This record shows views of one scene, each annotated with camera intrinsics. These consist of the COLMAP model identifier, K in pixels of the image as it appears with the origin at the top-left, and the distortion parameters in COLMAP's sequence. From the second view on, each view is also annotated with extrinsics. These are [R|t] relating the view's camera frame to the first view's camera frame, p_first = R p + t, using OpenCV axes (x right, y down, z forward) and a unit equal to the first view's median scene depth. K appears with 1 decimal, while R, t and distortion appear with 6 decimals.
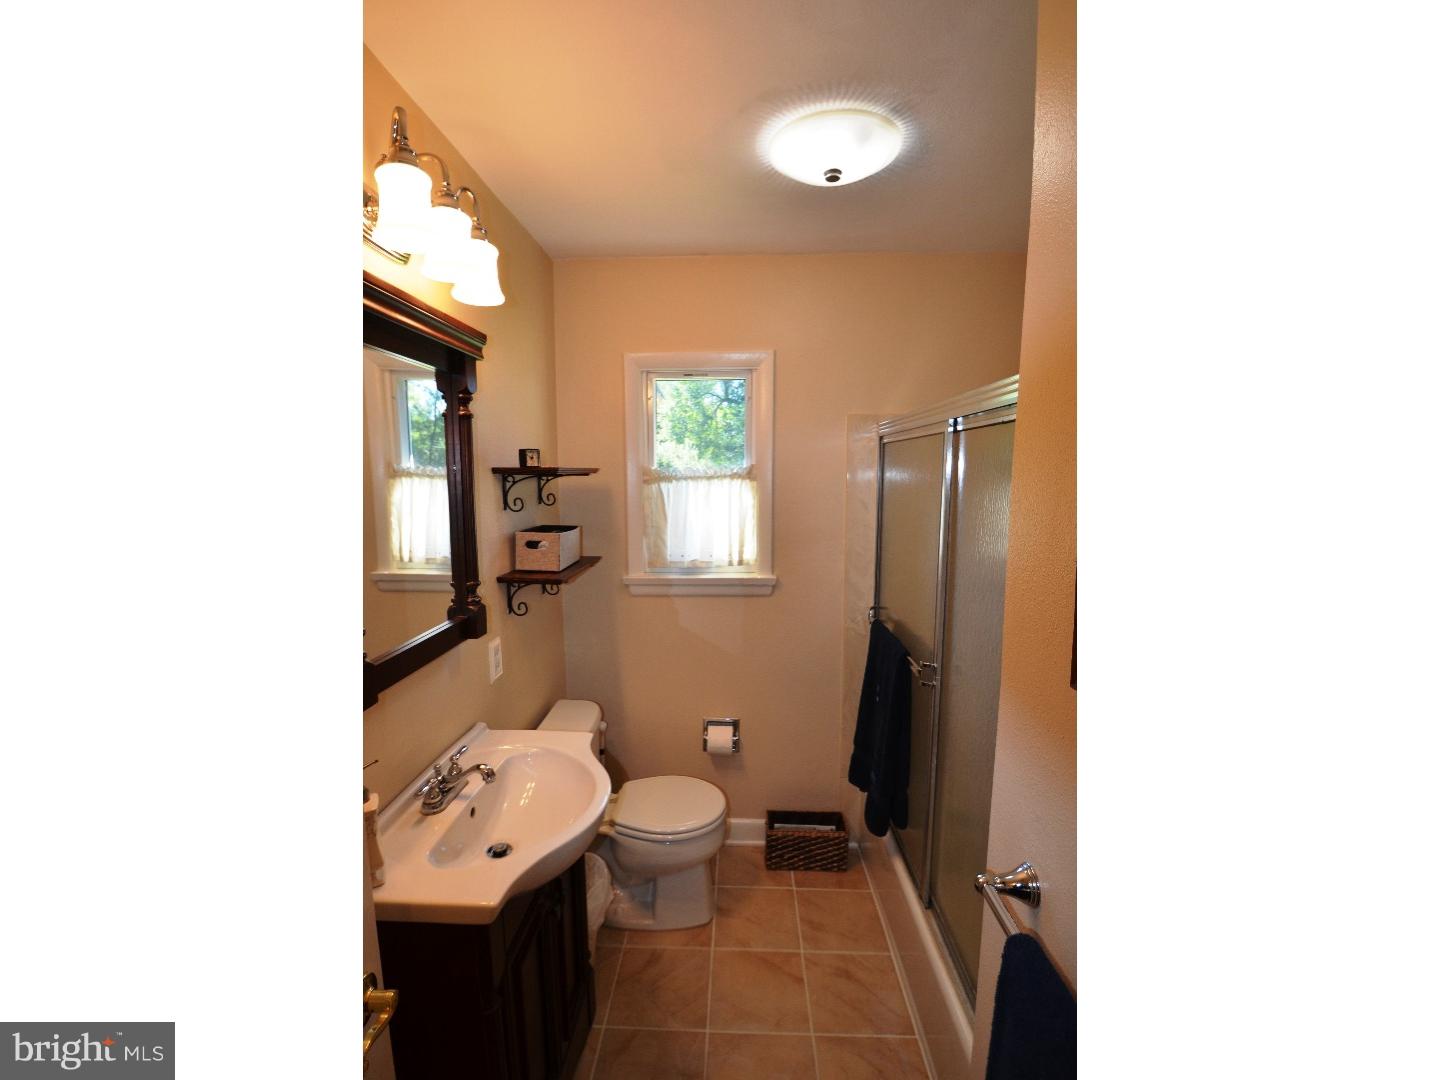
lens RADIAL K [[603.8, 0, 720.0], [0, 603.8, 540.0], [0, 0, 1]] dist [-0.029719, 0.000128]
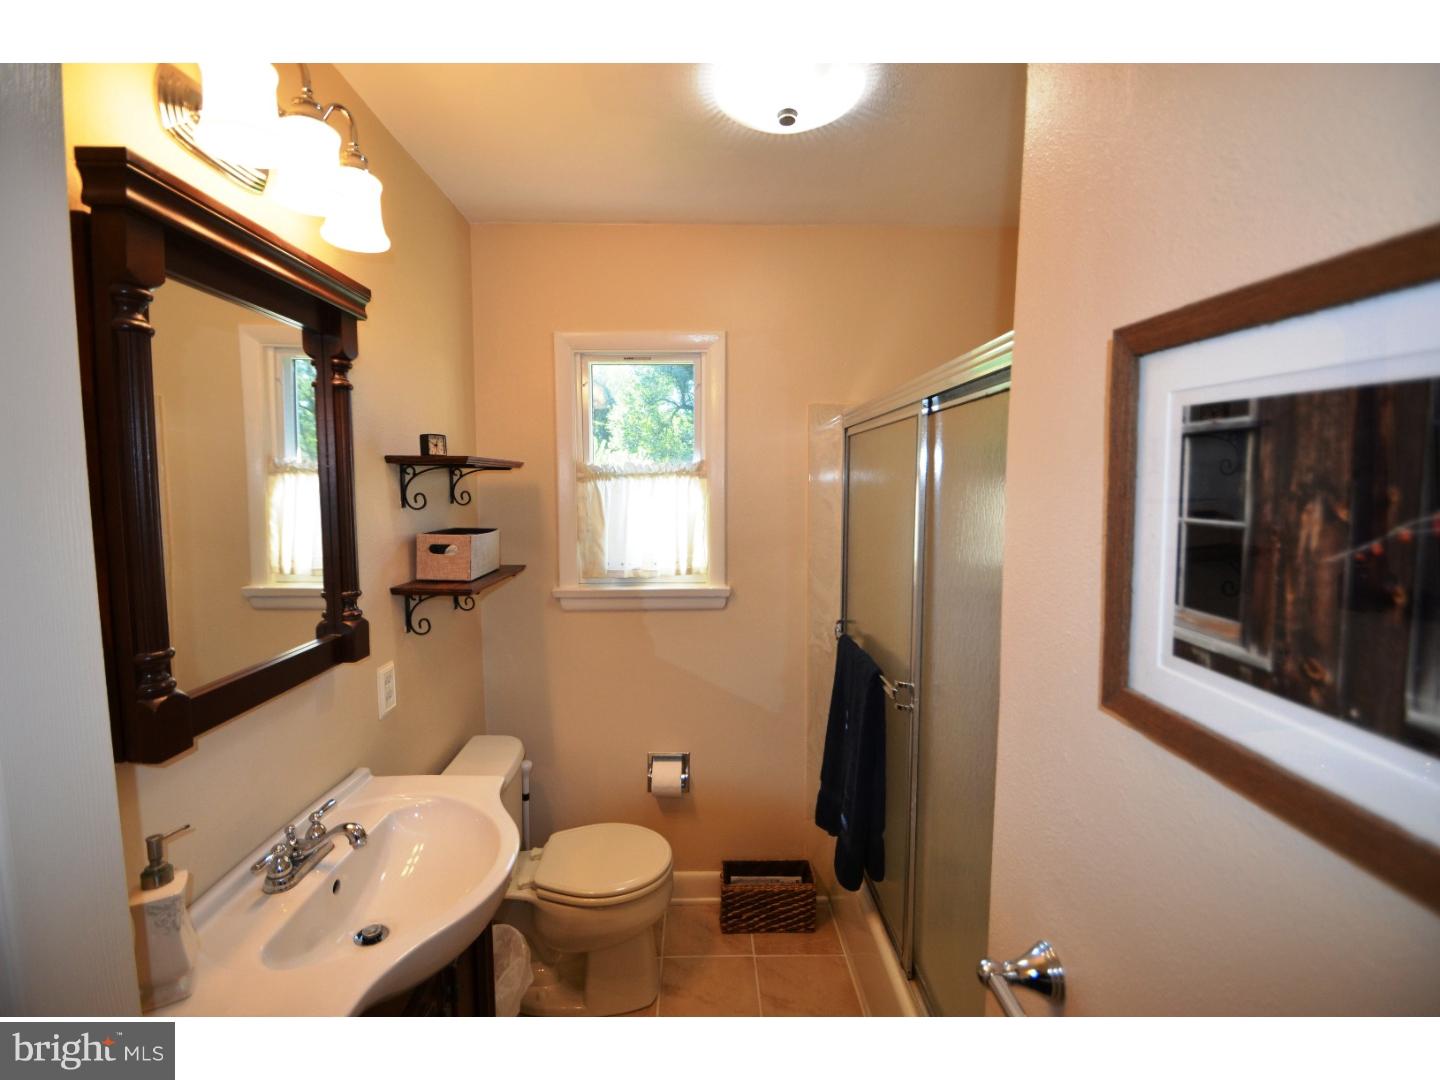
lens RADIAL K [[623.4, 0, 720.0], [0, 623.4, 540.0], [0, 0, 1]] dist [0.001970, -0.000793]
pose [[0.998320, -0.005359, 0.057687, 0.028703], [0.007478, 0.999303, -0.036576, 0.027234], [-0.057451, 0.036946, 0.997664, 0.101755]]
